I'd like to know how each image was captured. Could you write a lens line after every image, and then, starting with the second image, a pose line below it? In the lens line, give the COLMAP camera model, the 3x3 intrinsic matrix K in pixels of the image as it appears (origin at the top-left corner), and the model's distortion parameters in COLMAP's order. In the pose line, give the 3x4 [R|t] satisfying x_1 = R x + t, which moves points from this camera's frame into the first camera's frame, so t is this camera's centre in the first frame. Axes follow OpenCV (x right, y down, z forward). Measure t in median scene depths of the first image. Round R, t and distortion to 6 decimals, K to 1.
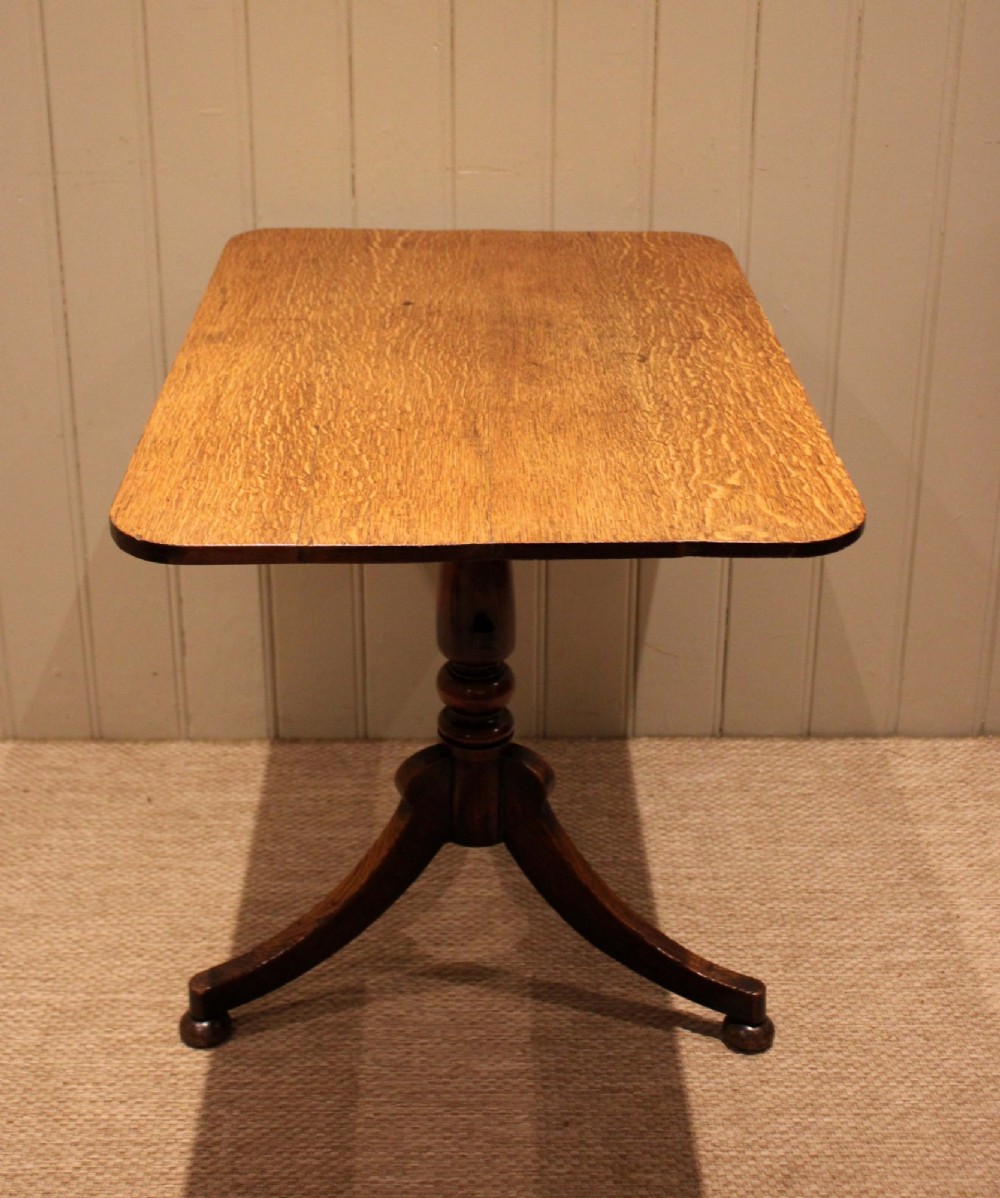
lens RADIAL K [[1927.6, 0, 452.0], [0, 1927.6, 423.3], [0, 0, 1]] dist [-0.084163, 0.147371]
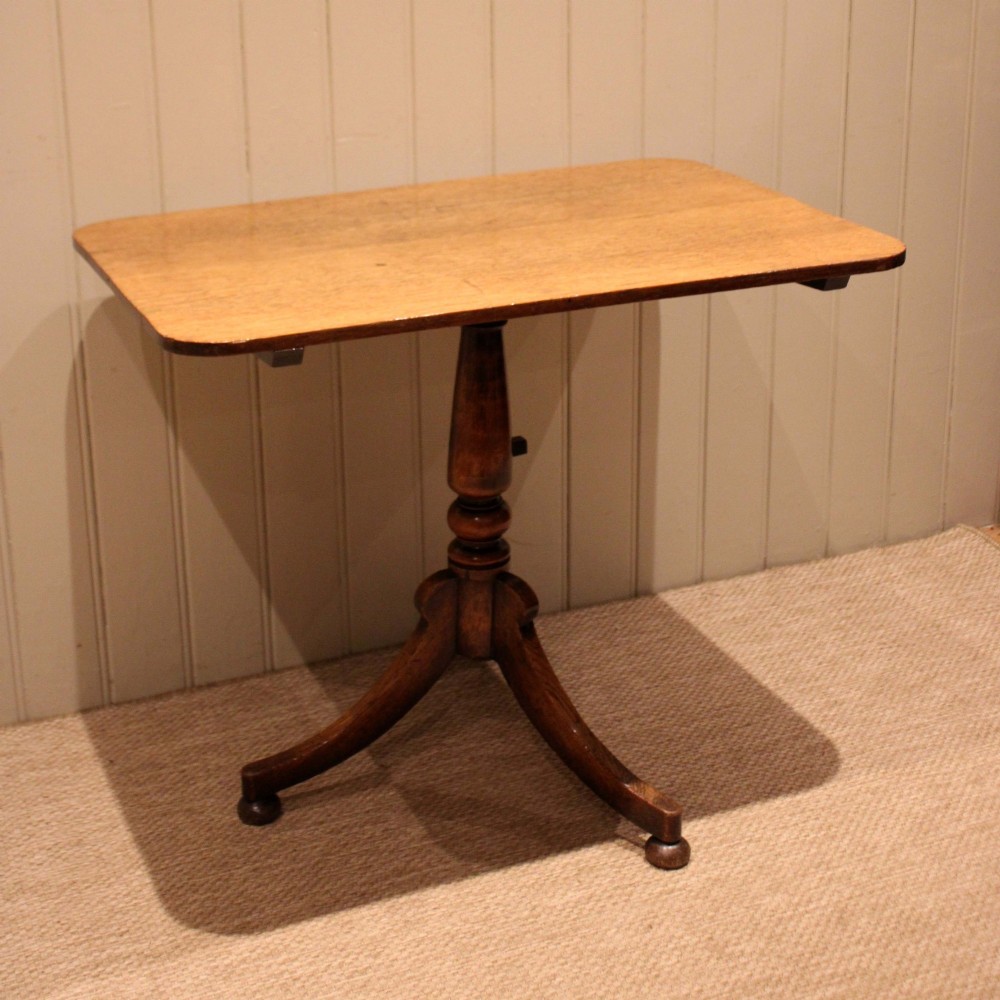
lens RADIAL K [[1781.2, 0, 487.9], [0, 1781.2, 258.3], [0, 0, 1]] dist [-0.078457, 0.147197]
pose [[0.923272, -0.113317, 0.367053, -0.361952], [0.148159, 0.986617, -0.068084, 0.026830], [-0.354426, 0.117243, 0.927705, 0.001785]]
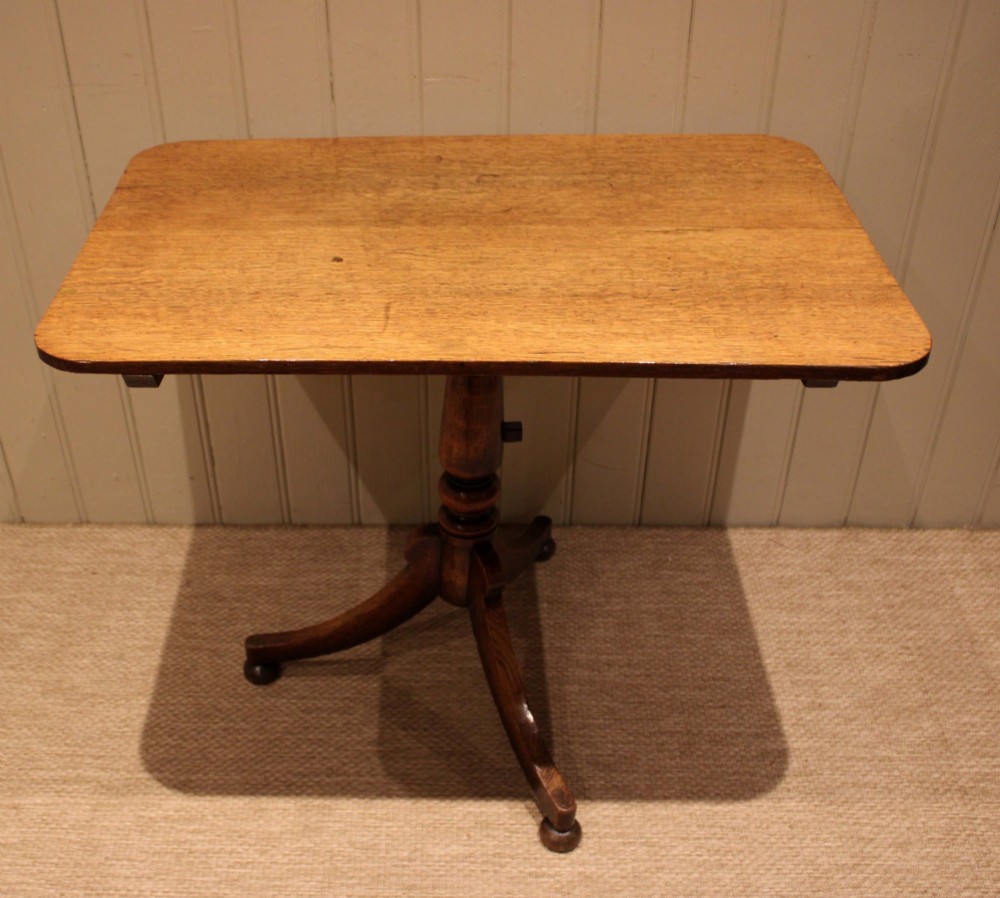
lens RADIAL K [[1227.7, 0, 424.8], [0, 1227.7, 459.9], [0, 0, 1]] dist [-0.167793, 0.188141]
pose [[0.999294, 0.008116, -0.036694, 0.036426], [0.001908, 0.964188, 0.265214, -0.121721], [0.037532, -0.265097, 0.963491, 0.305579]]
